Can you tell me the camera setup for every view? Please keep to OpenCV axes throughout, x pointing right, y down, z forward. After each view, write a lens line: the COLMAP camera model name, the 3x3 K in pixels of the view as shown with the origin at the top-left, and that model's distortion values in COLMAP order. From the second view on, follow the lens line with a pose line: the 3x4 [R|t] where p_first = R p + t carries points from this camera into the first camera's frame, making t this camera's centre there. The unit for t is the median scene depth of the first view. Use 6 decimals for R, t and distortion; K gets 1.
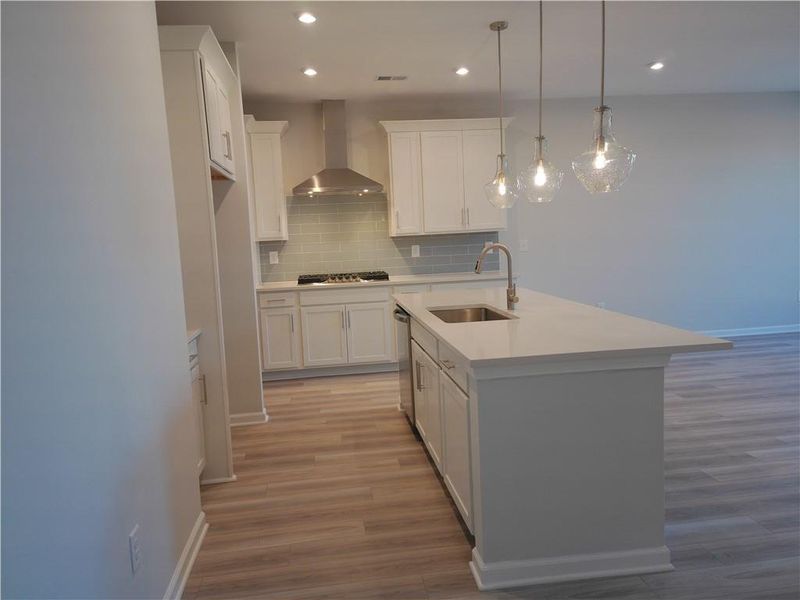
lens RADIAL K [[601.0, 0, 400.0], [0, 601.0, 300.0], [0, 0, 1]] dist [0.064619, -0.001472]
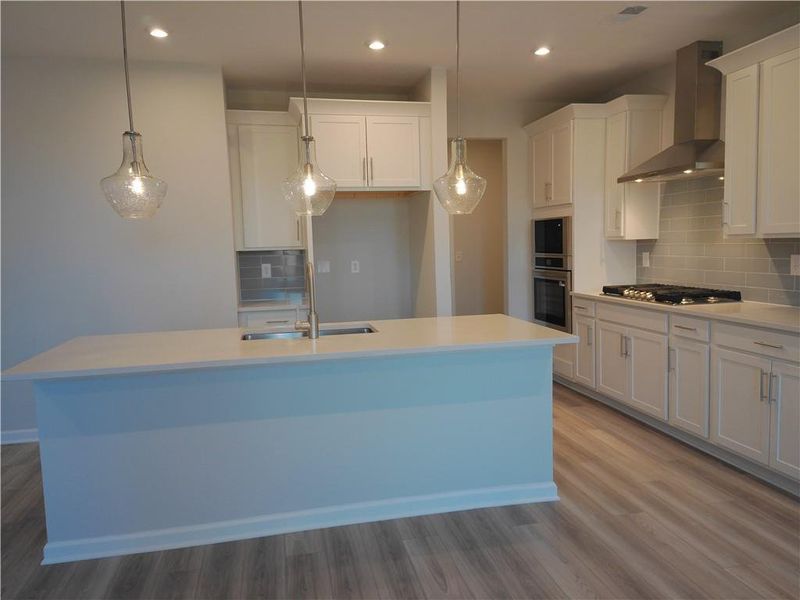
lens RADIAL K [[601.0, 0, 400.0], [0, 601.0, 300.0], [0, 0, 1]] dist [0.064619, -0.001472]
pose [[0.087833, 0.137649, -0.986579, 0.604264], [-0.087850, 0.987618, 0.129973, -0.095366], [0.992254, 0.075255, 0.098838, 0.591729]]
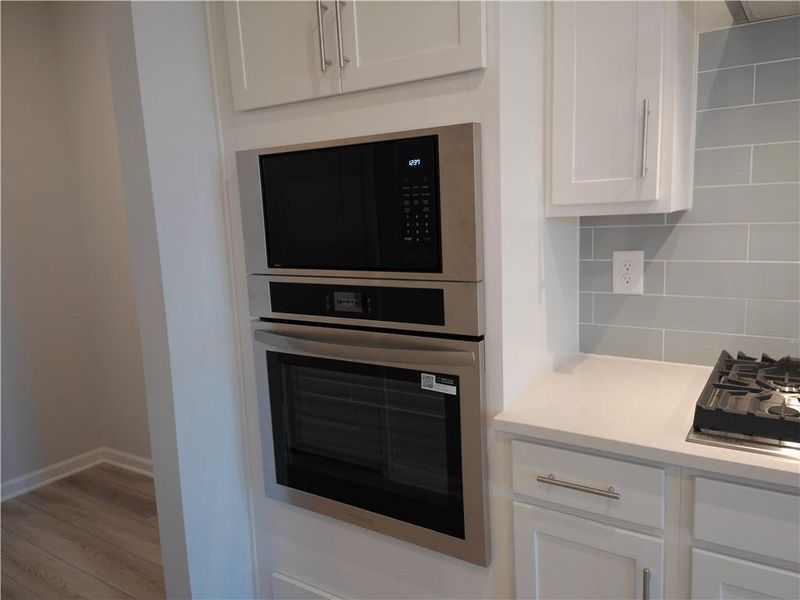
lens RADIAL K [[601.0, 0, 400.0], [0, 601.0, 300.0], [0, 0, 1]] dist [0.064619, -0.001472]
pose [[0.757273, 0.109342, -0.643881, -0.107034], [-0.060347, 0.993383, 0.097718, -0.079882], [0.650305, -0.035143, 0.758860, 0.723129]]
